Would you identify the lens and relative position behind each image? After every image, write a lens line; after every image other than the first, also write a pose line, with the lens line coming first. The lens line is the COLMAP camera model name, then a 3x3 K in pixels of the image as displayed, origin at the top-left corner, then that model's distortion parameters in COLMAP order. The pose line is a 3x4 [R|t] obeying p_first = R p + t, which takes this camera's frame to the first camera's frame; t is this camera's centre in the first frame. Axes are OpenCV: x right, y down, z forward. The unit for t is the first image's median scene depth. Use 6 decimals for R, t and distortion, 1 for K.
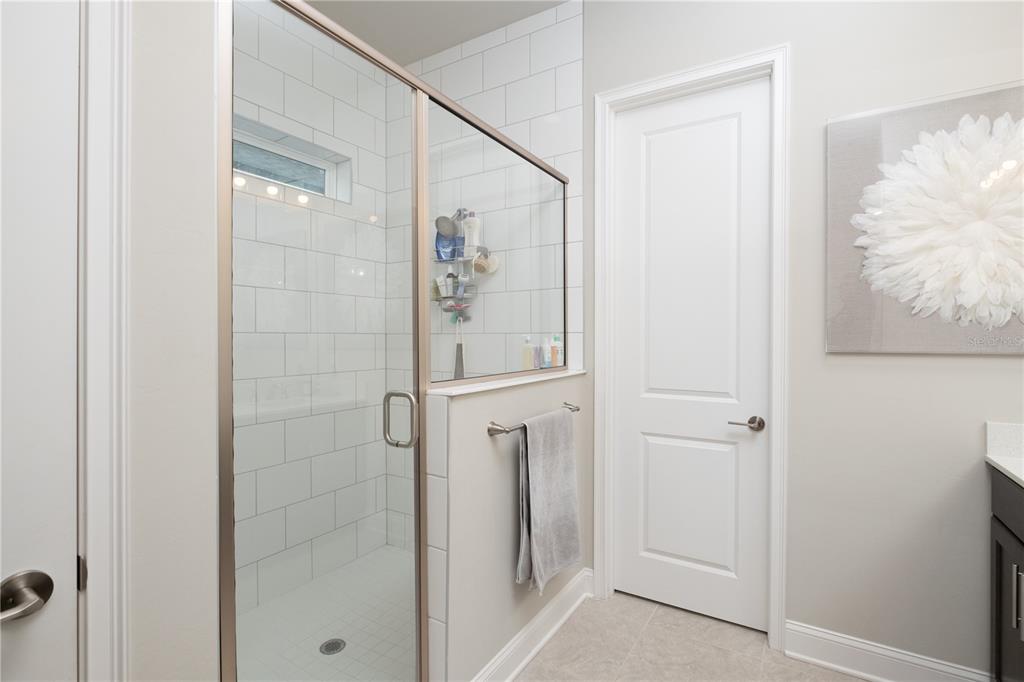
lens RADIAL K [[475.7, 0, 511.2], [0, 475.7, 340.9], [0, 0, 1]] dist [-0.006725, 0.000873]
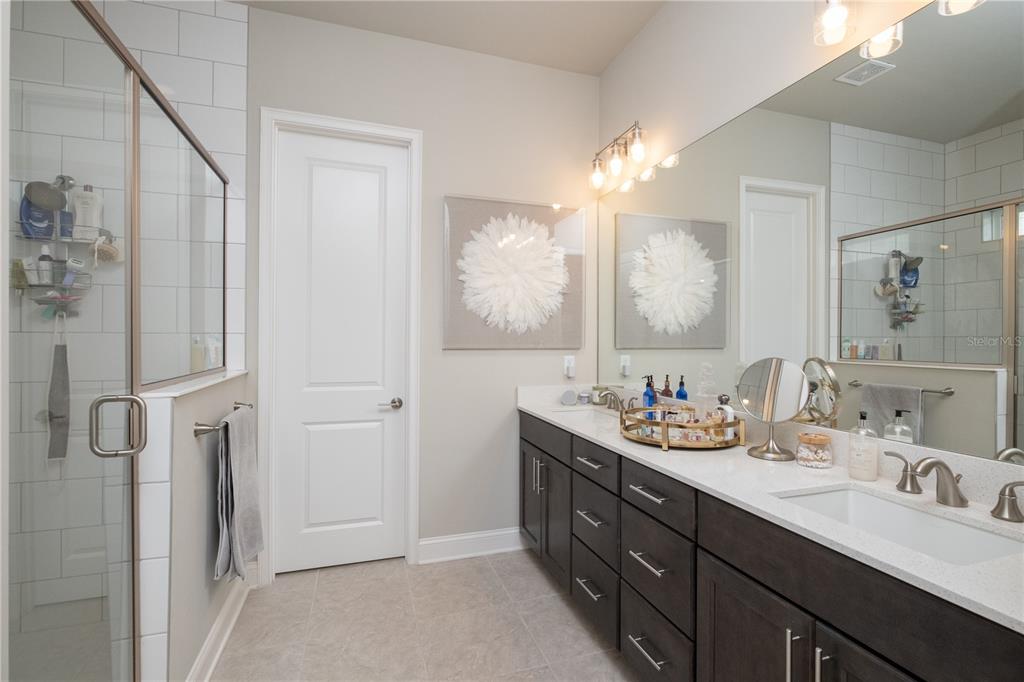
lens RADIAL K [[475.7, 0, 513.6], [0, 475.7, 339.9], [0, 0, 1]] dist [-0.006725, 0.000873]
pose [[0.644630, 0.001217, 0.764493, -0.285200], [0.000119, 0.999999, -0.001692, -0.001246], [-0.764494, 0.001182, 0.644629, -0.112781]]
